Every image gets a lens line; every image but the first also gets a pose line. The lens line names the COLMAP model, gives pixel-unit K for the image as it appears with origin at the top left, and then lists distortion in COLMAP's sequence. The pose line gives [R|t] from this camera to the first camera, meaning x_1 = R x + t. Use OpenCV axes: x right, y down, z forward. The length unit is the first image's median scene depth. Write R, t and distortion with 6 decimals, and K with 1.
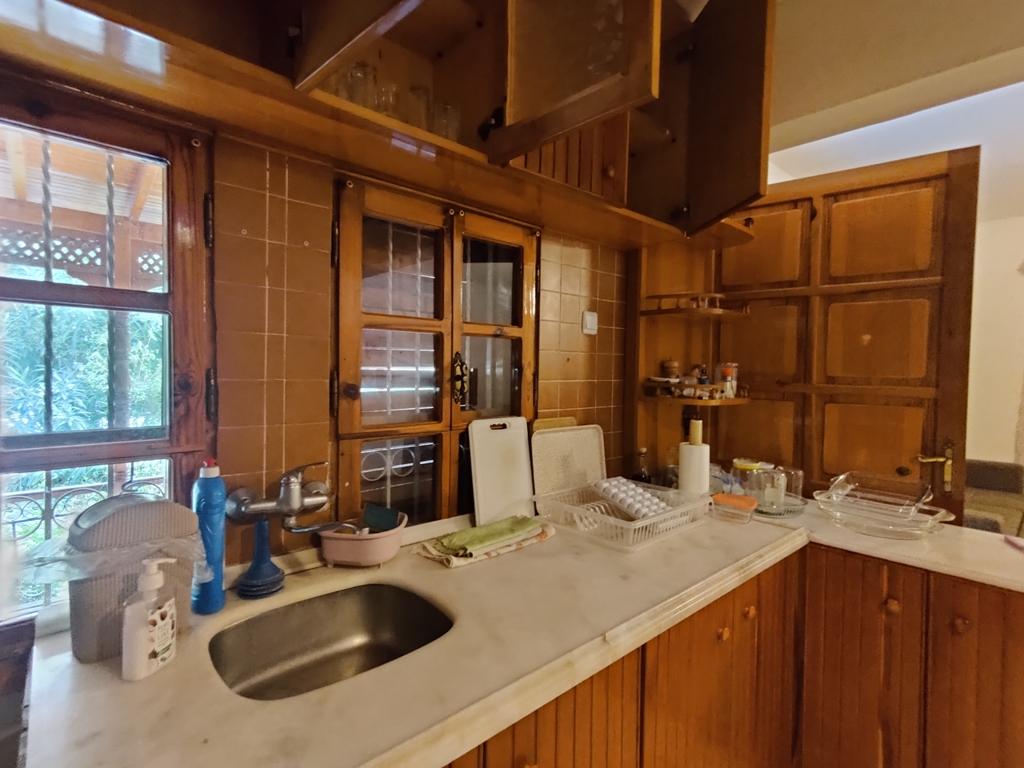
lens RADIAL K [[506.5, 0, 517.0], [0, 506.5, 383.8], [0, 0, 1]] dist [0.011148, 0.002881]
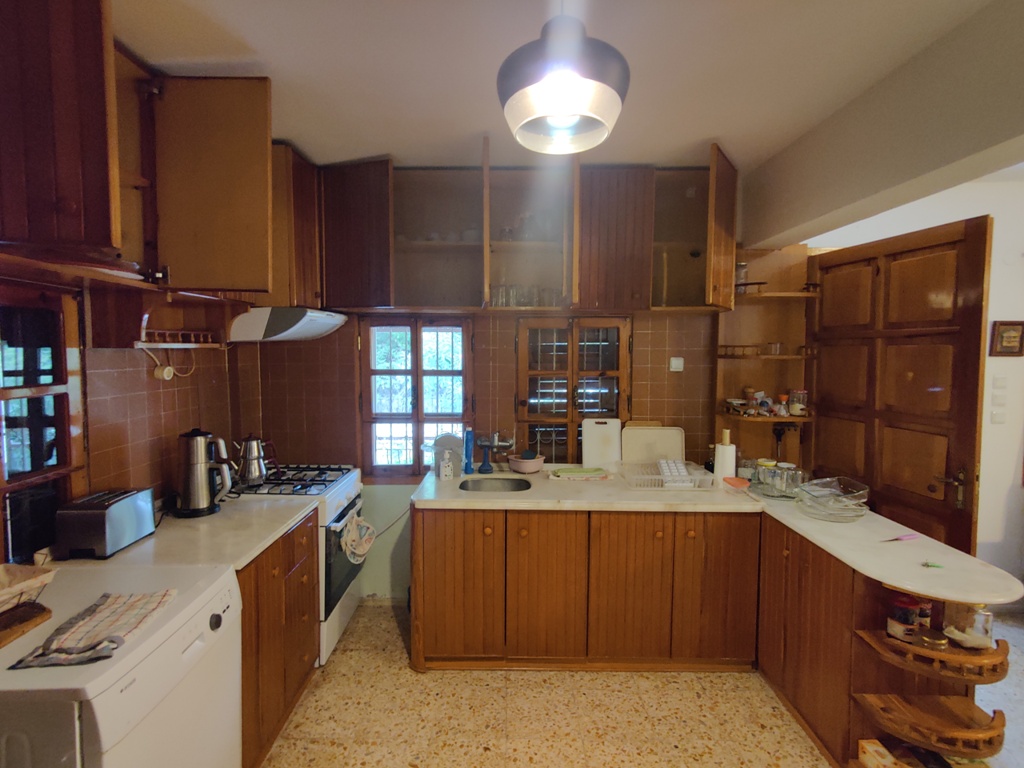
lens RADIAL K [[506.5, 0, 511.1], [0, 506.5, 377.8], [0, 0, 1]] dist [0.011148, 0.002881]
pose [[0.724635, 0.019016, -0.688870, 1.003175], [-0.009776, 0.999802, 0.017316, -0.114266], [0.689063, -0.005813, 0.724678, -0.623356]]
